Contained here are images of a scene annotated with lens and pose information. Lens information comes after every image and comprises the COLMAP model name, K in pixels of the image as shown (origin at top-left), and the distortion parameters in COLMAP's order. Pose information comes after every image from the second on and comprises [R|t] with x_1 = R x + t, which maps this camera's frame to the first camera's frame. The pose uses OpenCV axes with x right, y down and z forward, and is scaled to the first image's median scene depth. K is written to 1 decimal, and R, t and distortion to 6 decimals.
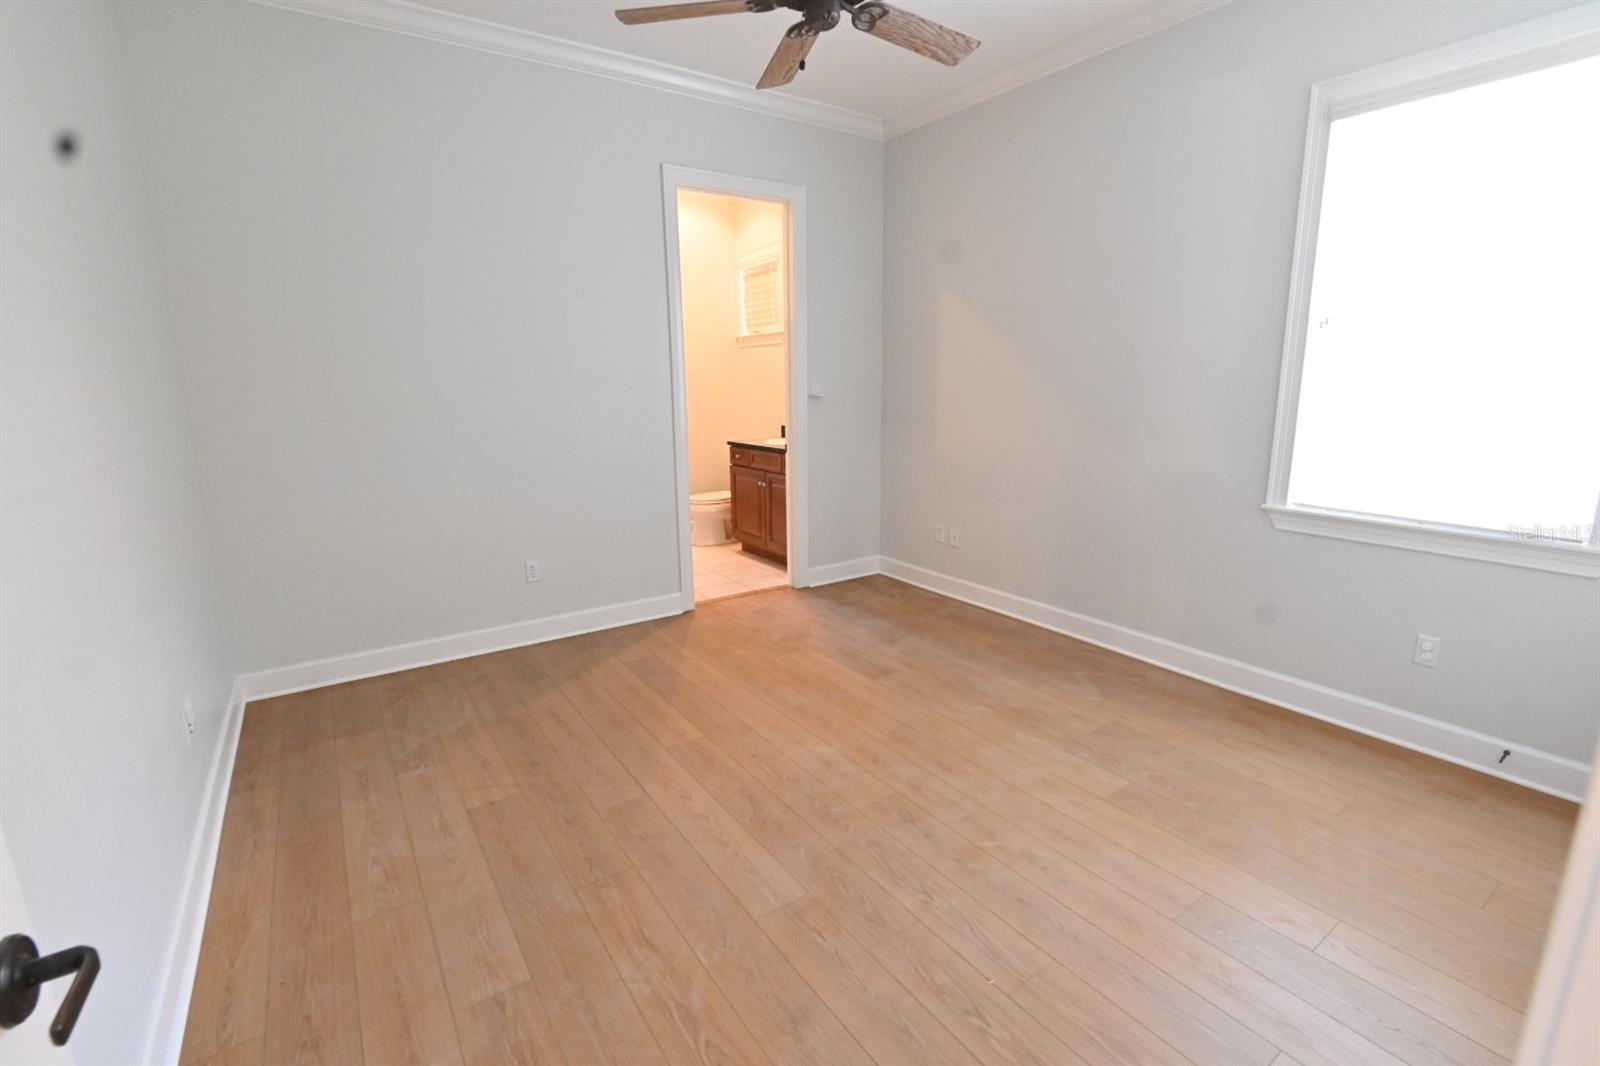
lens RADIAL K [[708.6, 0, 800.3], [0, 708.6, 533.3], [0, 0, 1]] dist [-0.000441, 0.000025]
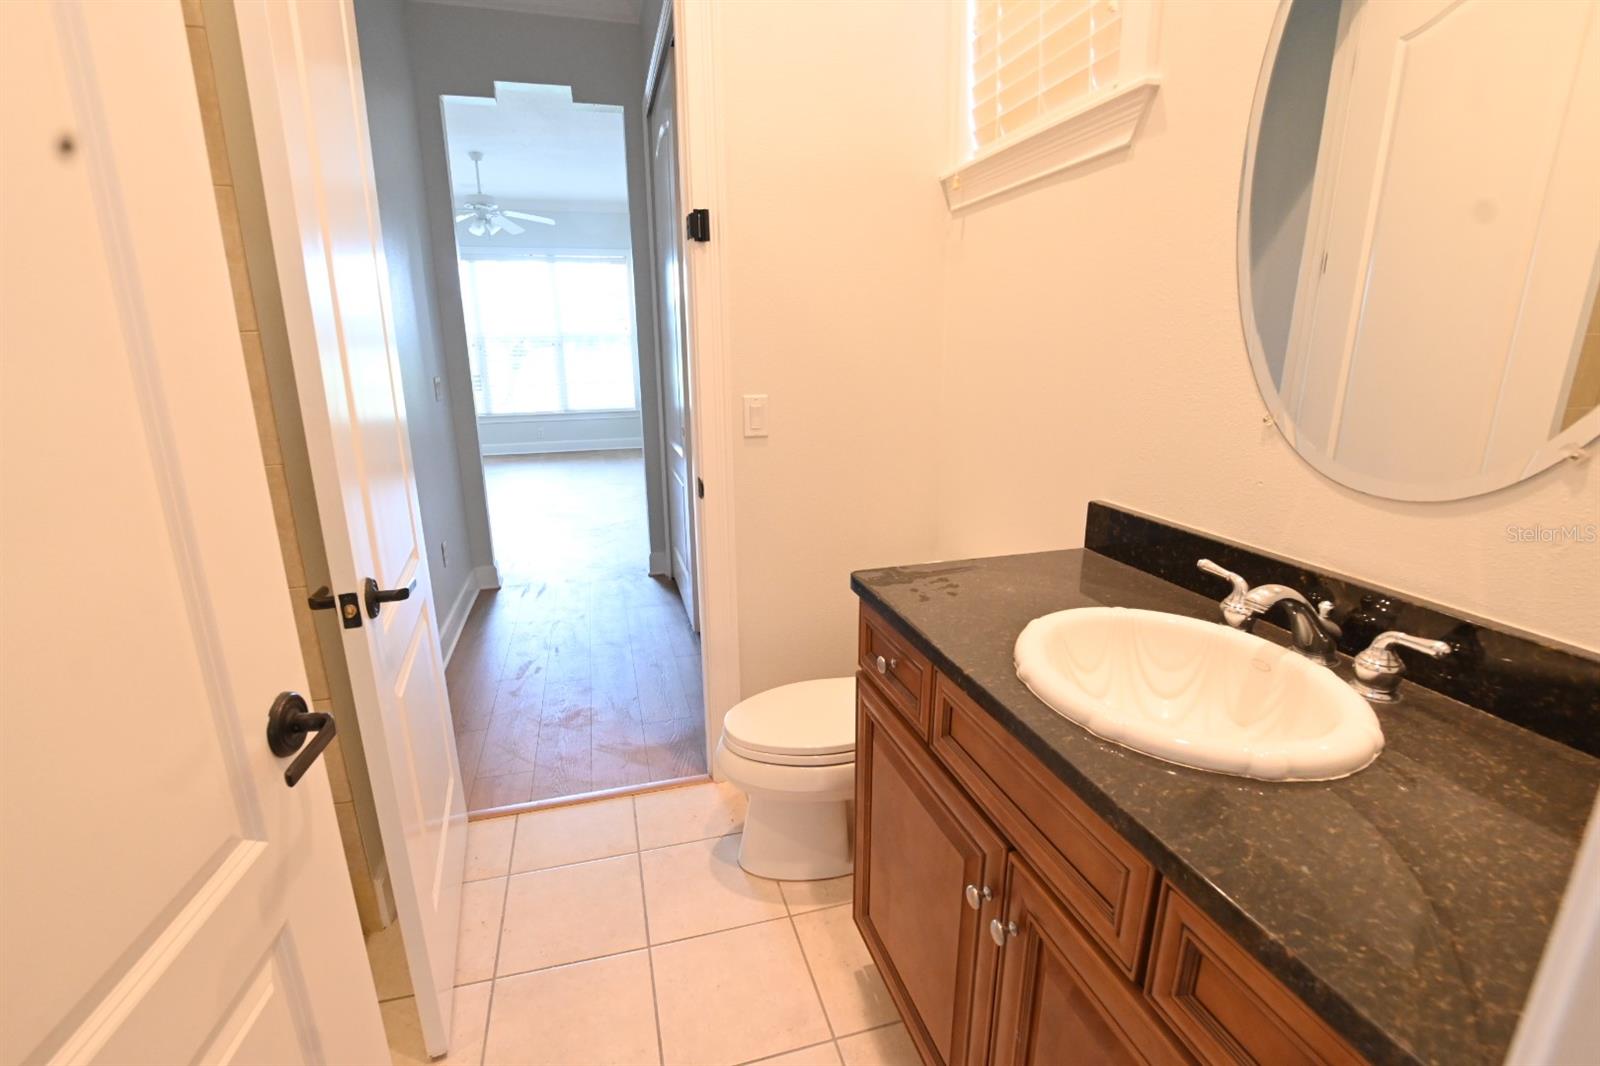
lens RADIAL K [[708.6, 0, 797.1], [0, 708.6, 532.3], [0, 0, 1]] dist [-0.000441, 0.000025]
pose [[0.953391, 0.080742, -0.290733, -0.047130], [-0.065454, 0.995931, 0.061945, -0.133379], [0.294552, -0.040029, 0.954797, 0.678685]]
